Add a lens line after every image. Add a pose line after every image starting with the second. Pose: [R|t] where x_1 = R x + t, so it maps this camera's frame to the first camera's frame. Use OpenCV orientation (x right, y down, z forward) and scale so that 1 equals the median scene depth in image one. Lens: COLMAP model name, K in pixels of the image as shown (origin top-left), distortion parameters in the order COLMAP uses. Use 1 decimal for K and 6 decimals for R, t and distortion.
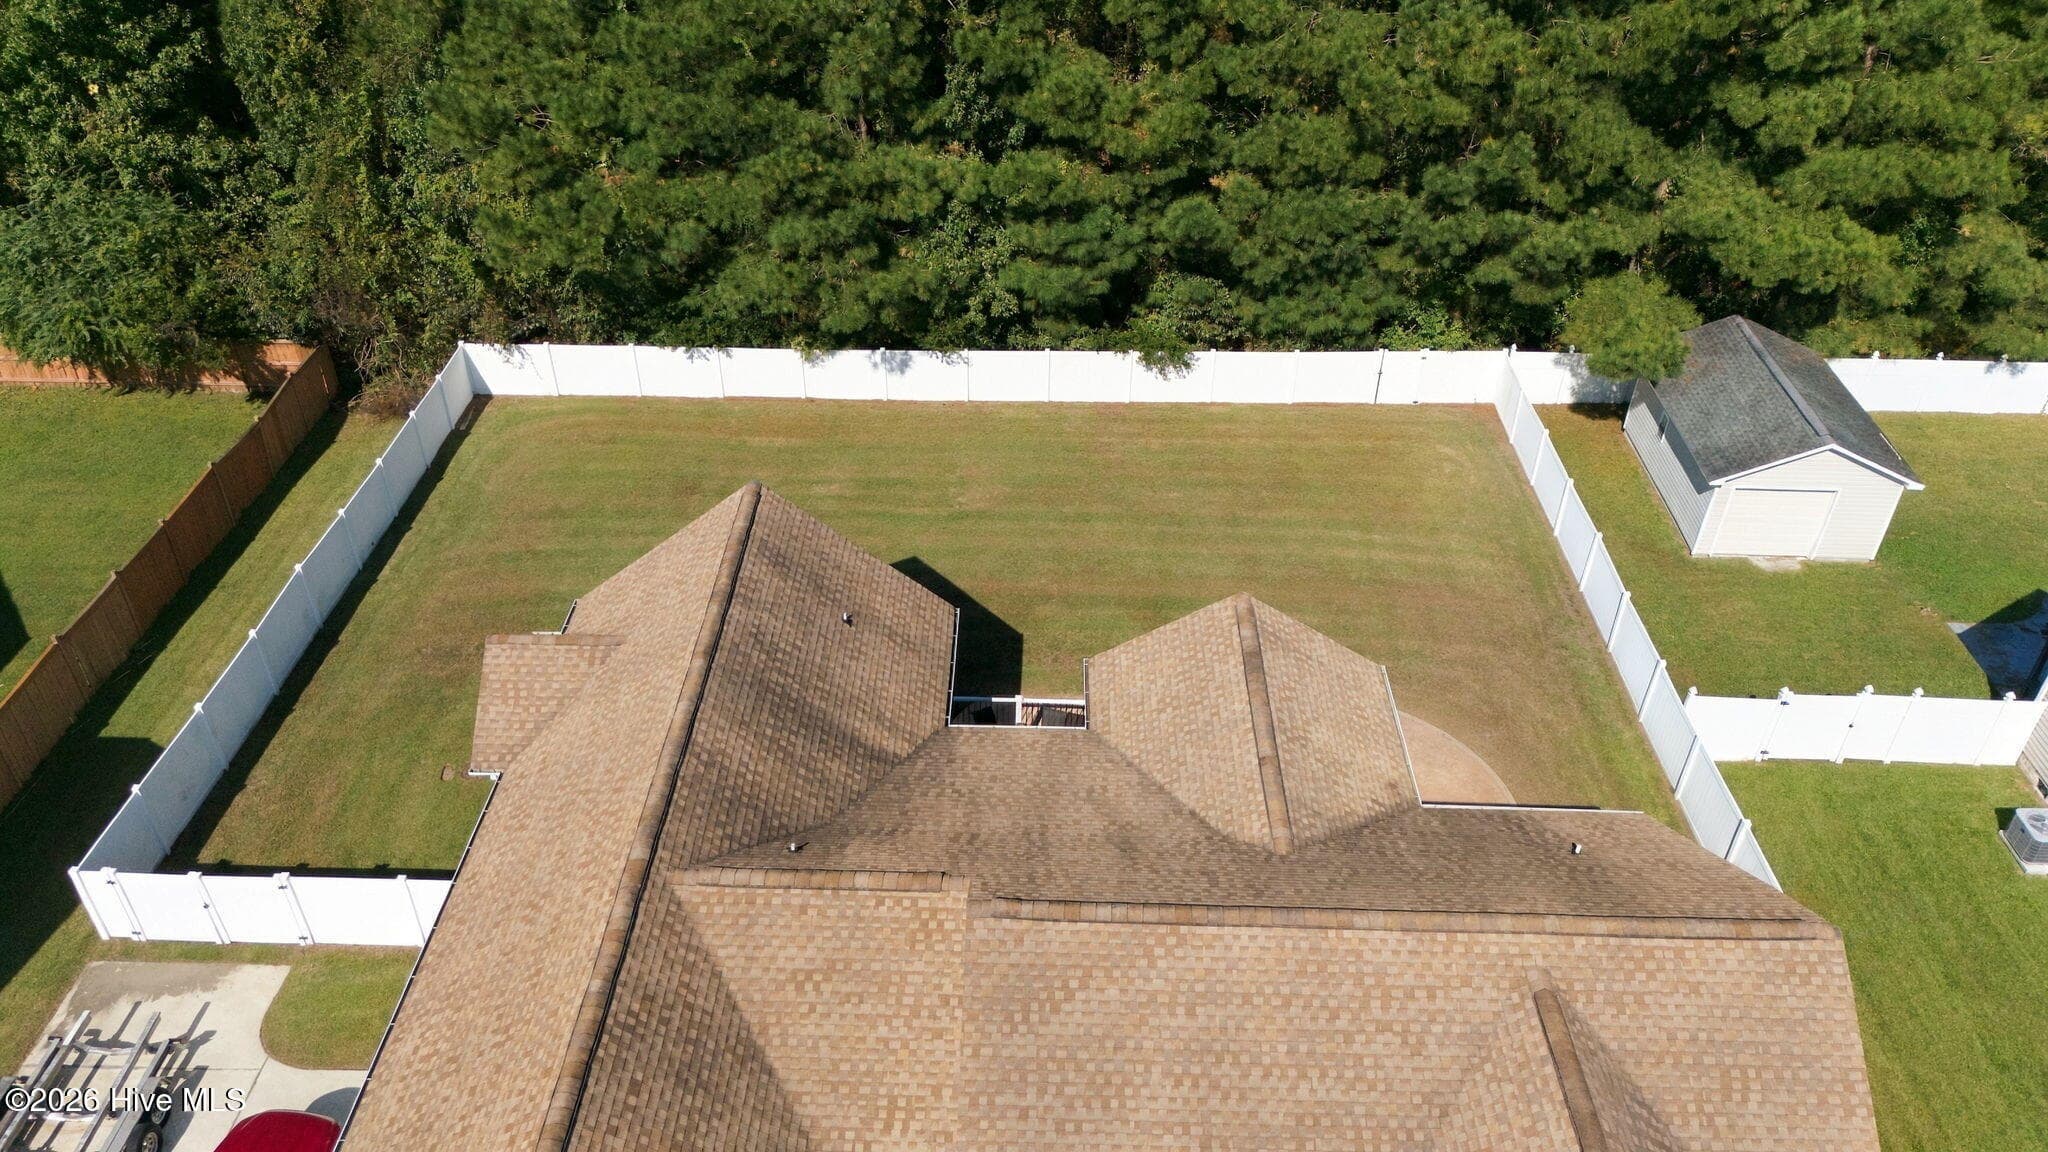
lens RADIAL K [[1501.2, 0, 1033.4], [0, 1501.2, 577.0], [0, 0, 1]] dist [0.119520, -0.155815]
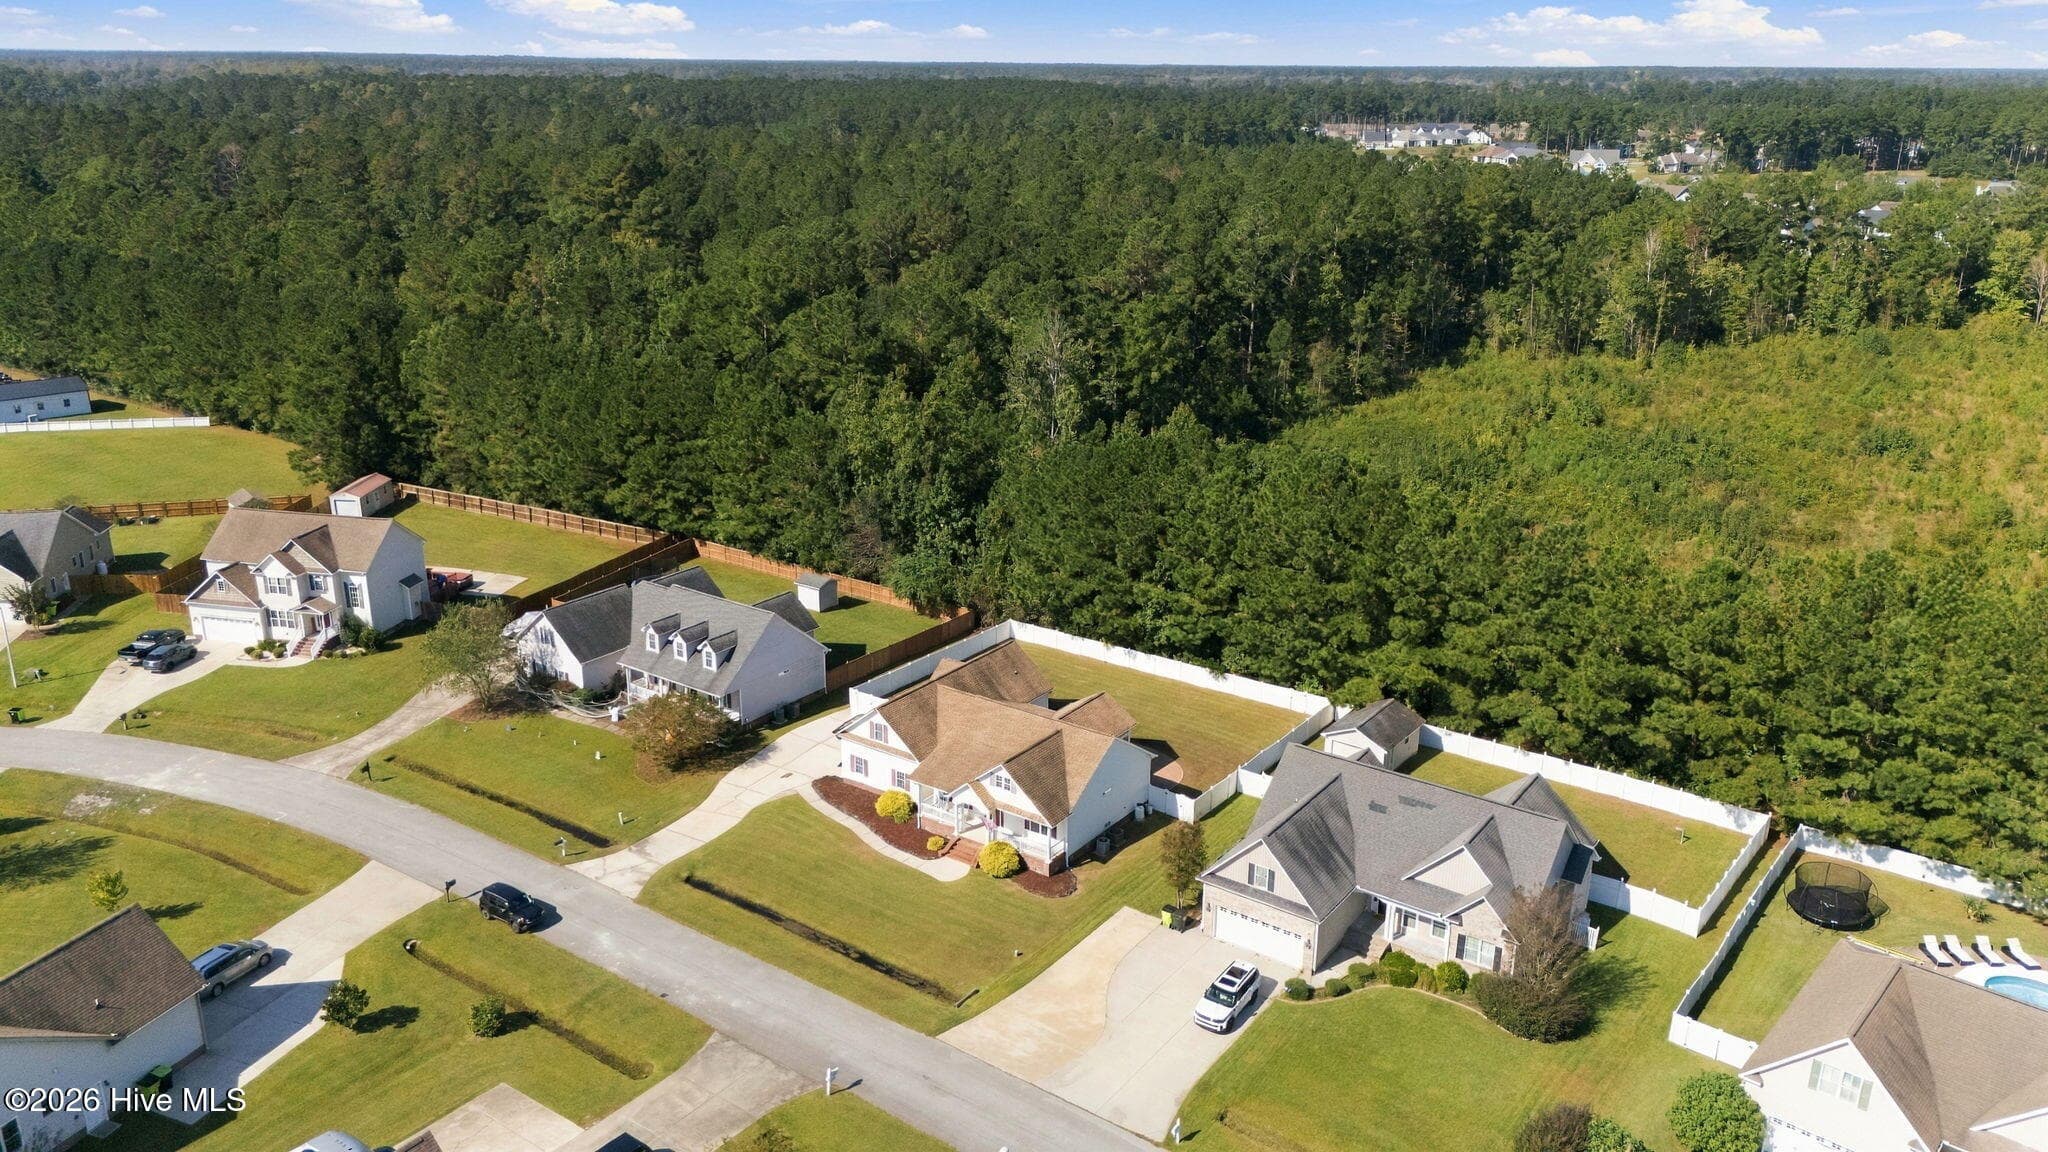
lens RADIAL K [[1501.2, 0, 1033.4], [0, 1501.2, 577.0], [0, 0, 1]] dist [0.119520, -0.155815]
pose [[0.820435, 0.176019, -0.543971, 1.314243], [-0.339238, 0.915722, -0.215337, 0.410230], [0.460223, 0.361206, 0.811003, -1.480751]]
